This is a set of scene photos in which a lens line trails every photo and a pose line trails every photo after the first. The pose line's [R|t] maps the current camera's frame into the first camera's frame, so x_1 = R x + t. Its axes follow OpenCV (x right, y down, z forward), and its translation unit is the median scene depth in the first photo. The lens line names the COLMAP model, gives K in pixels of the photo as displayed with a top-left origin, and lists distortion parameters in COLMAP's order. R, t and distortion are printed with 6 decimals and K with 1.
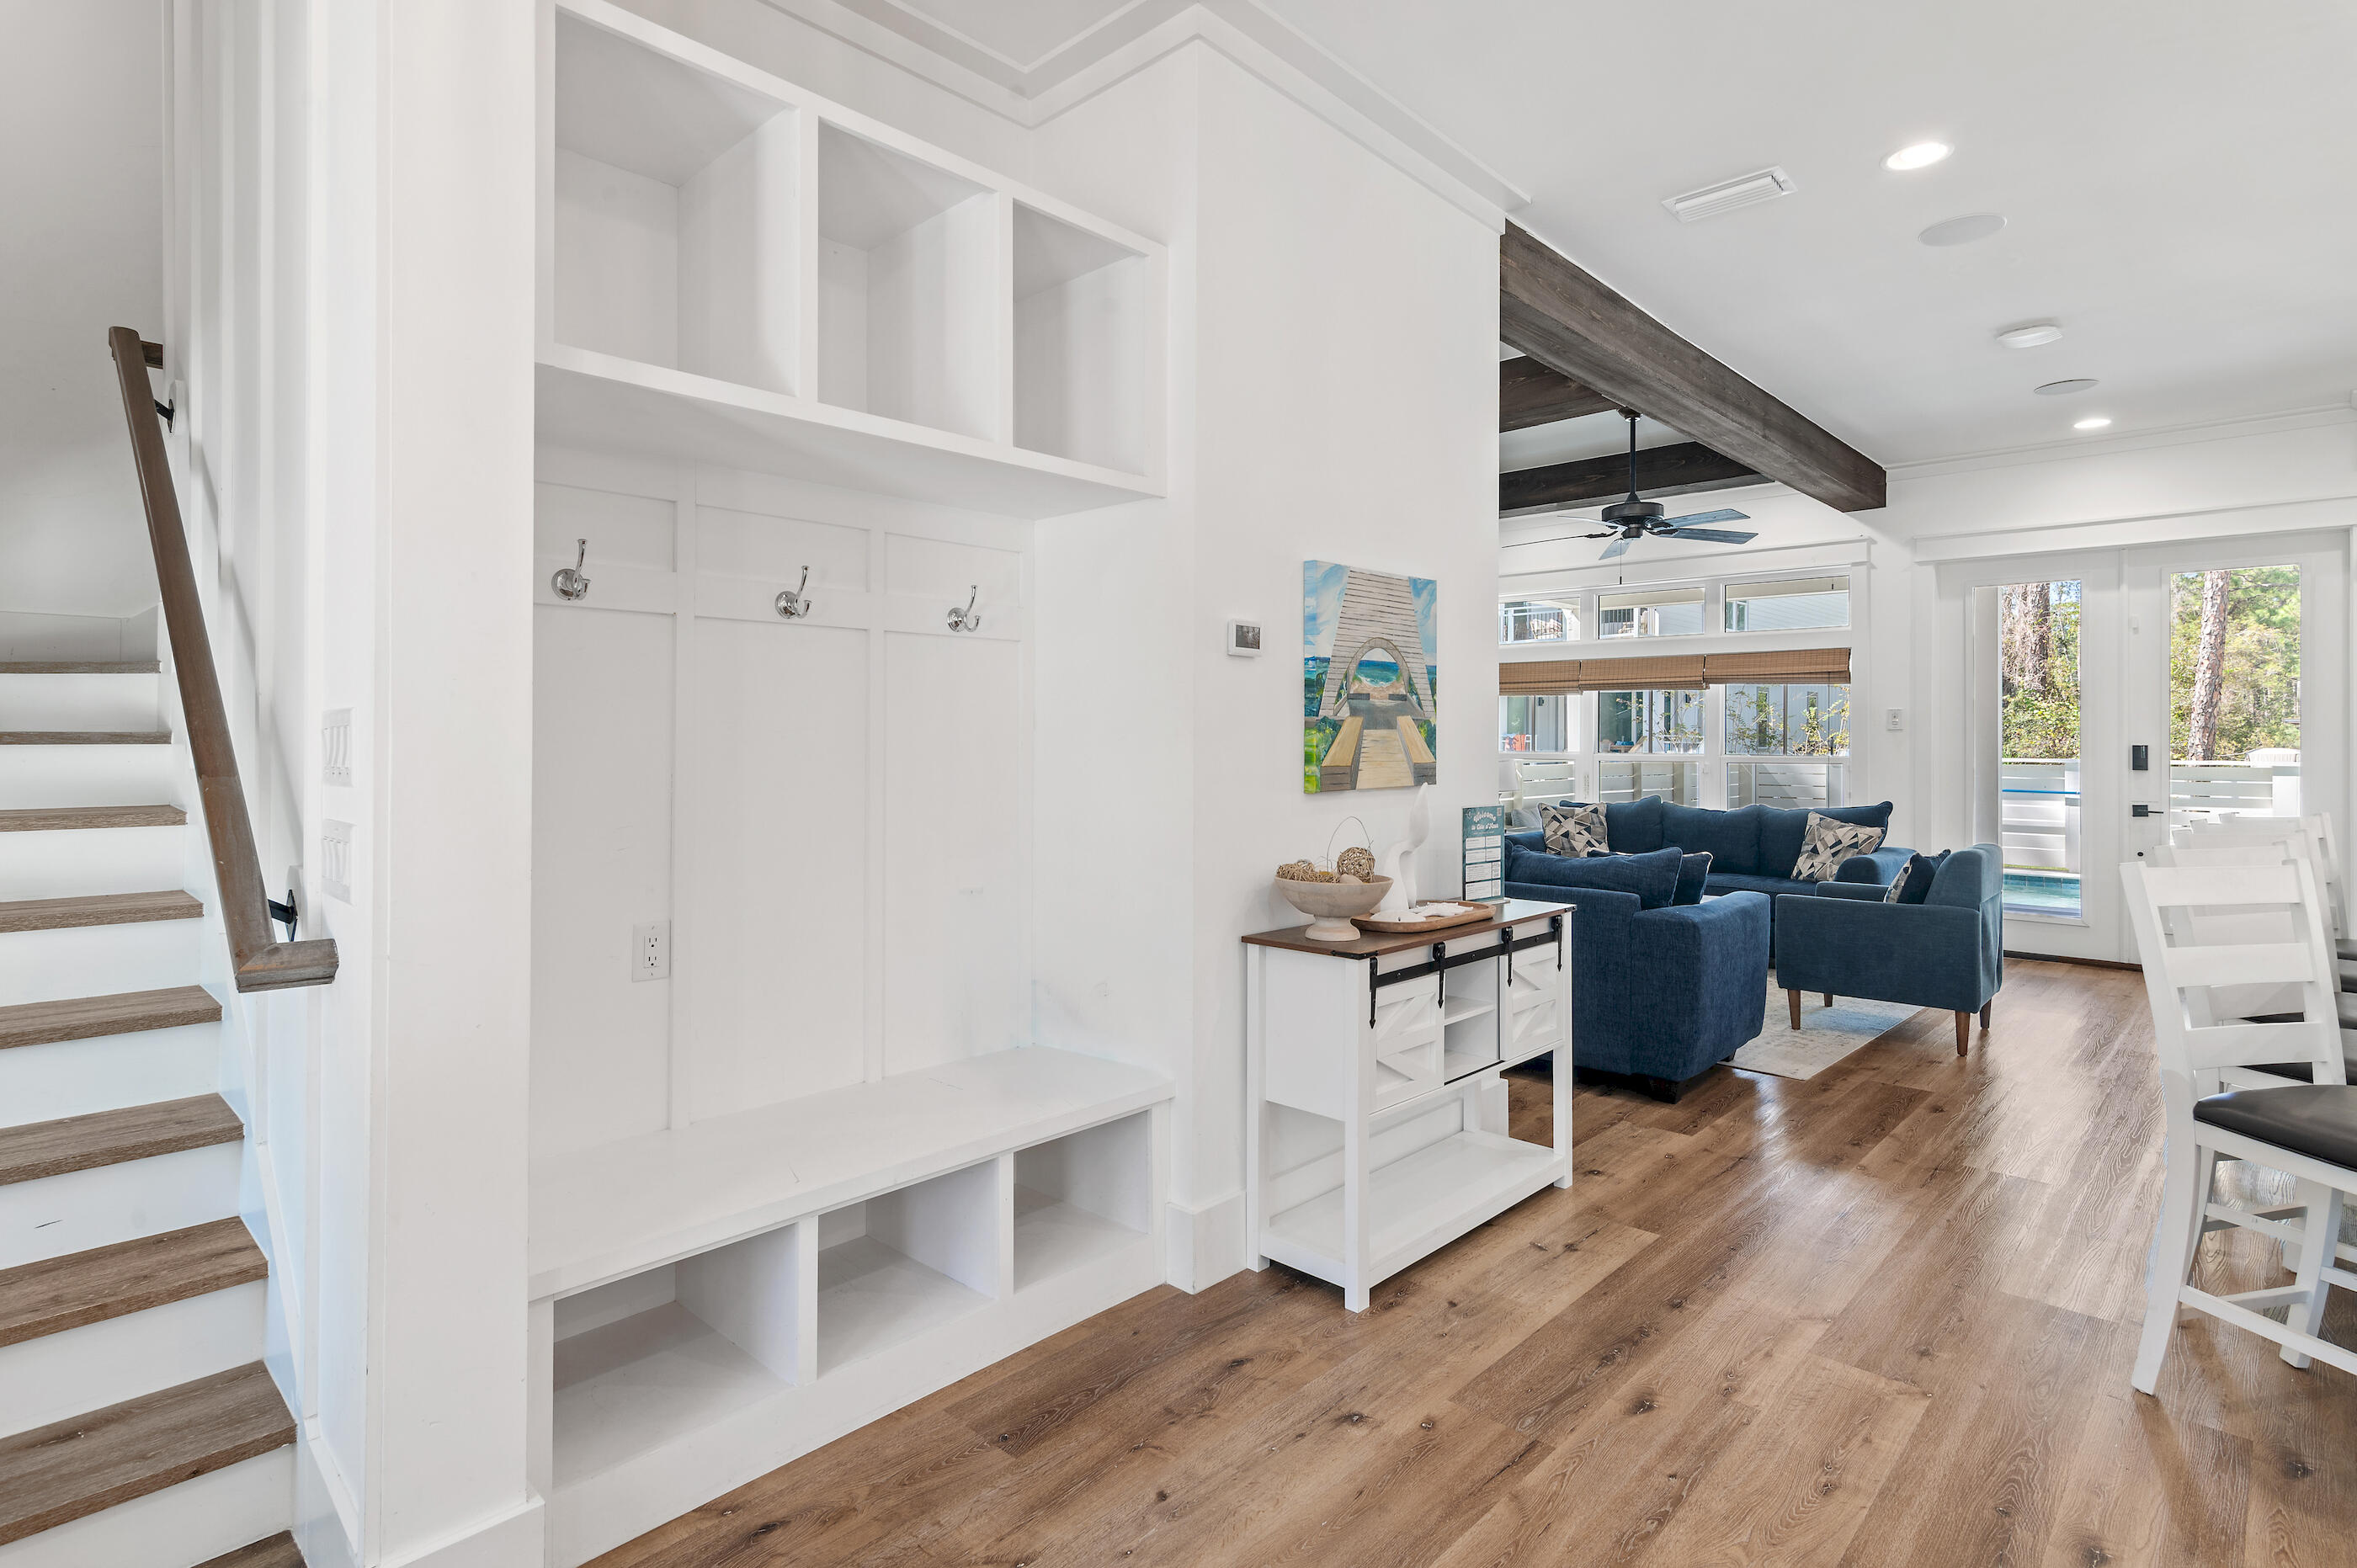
lens RADIAL K [[1189.2, 0, 1153.3], [0, 1189.2, 743.6], [0, 0, 1]] dist [0.006185, 0.000487]
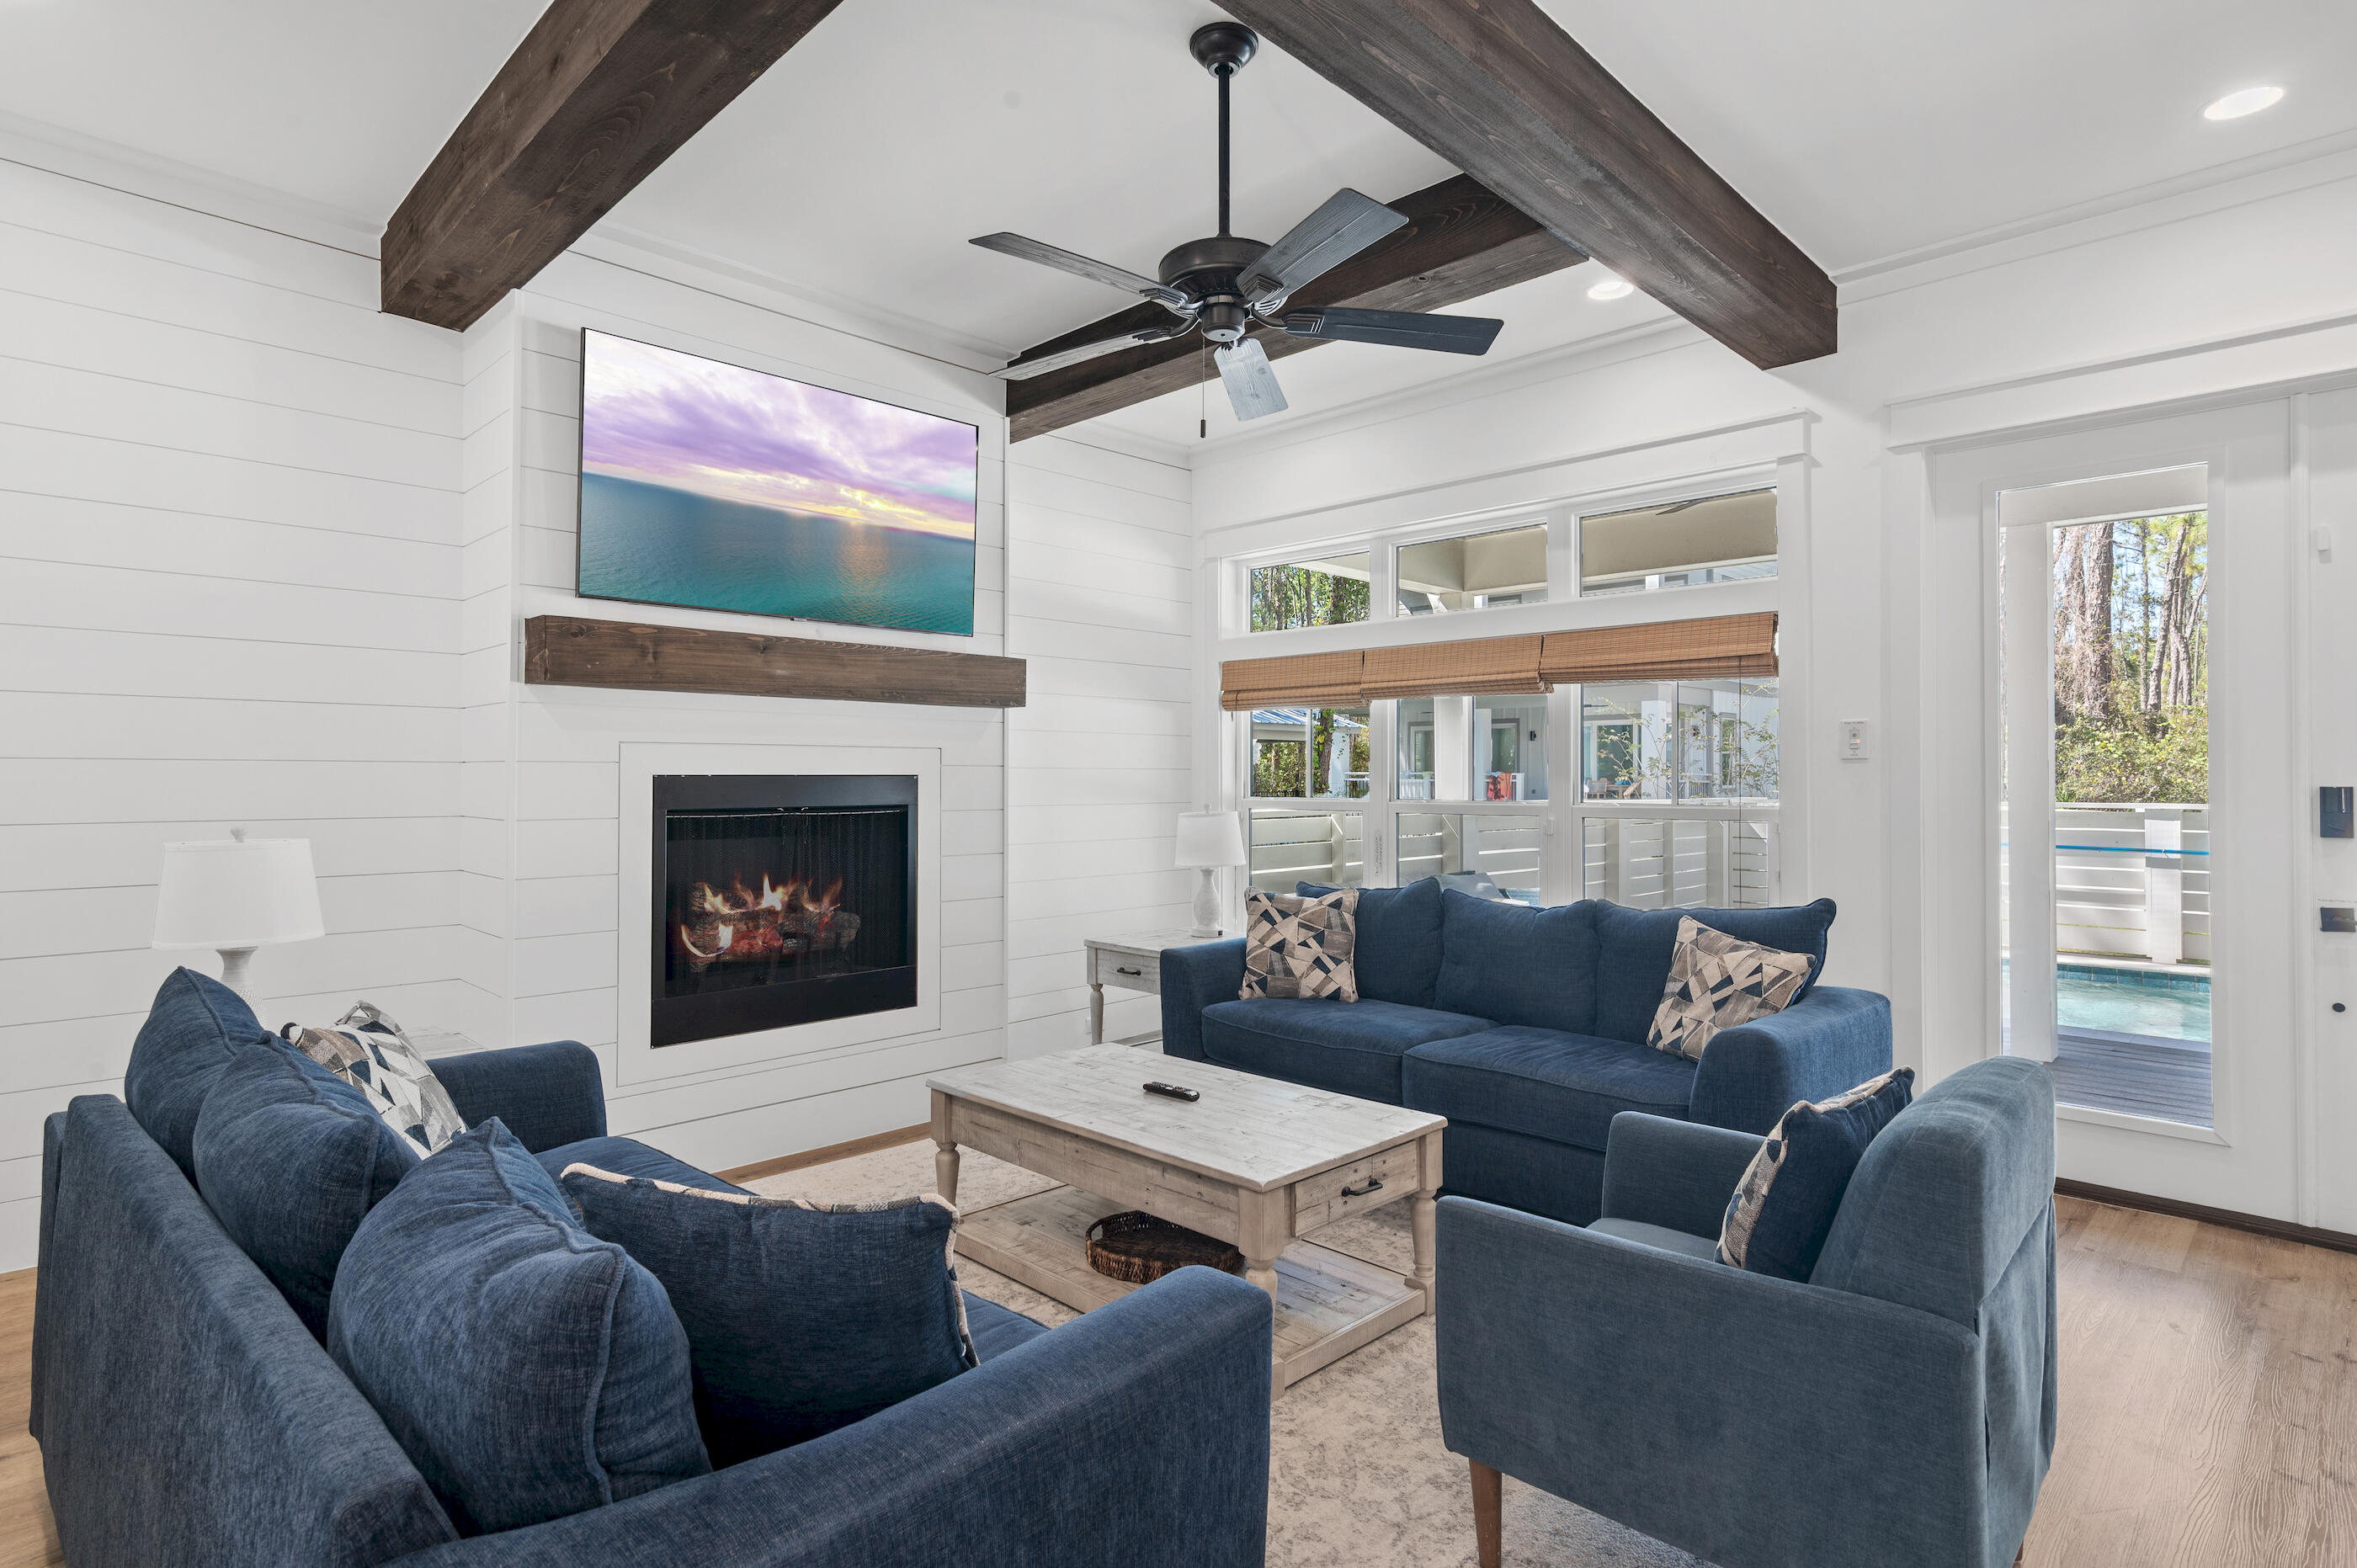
lens RADIAL K [[1189.2, 0, 1180.3], [0, 1189.2, 777.9], [0, 0, 1]] dist [0.006185, 0.000487]
pose [[0.999876, -0.002850, -0.015461, 0.317404], [0.002762, 0.999980, -0.005716, -0.000746], [0.015477, 0.005673, 0.999864, 0.443931]]
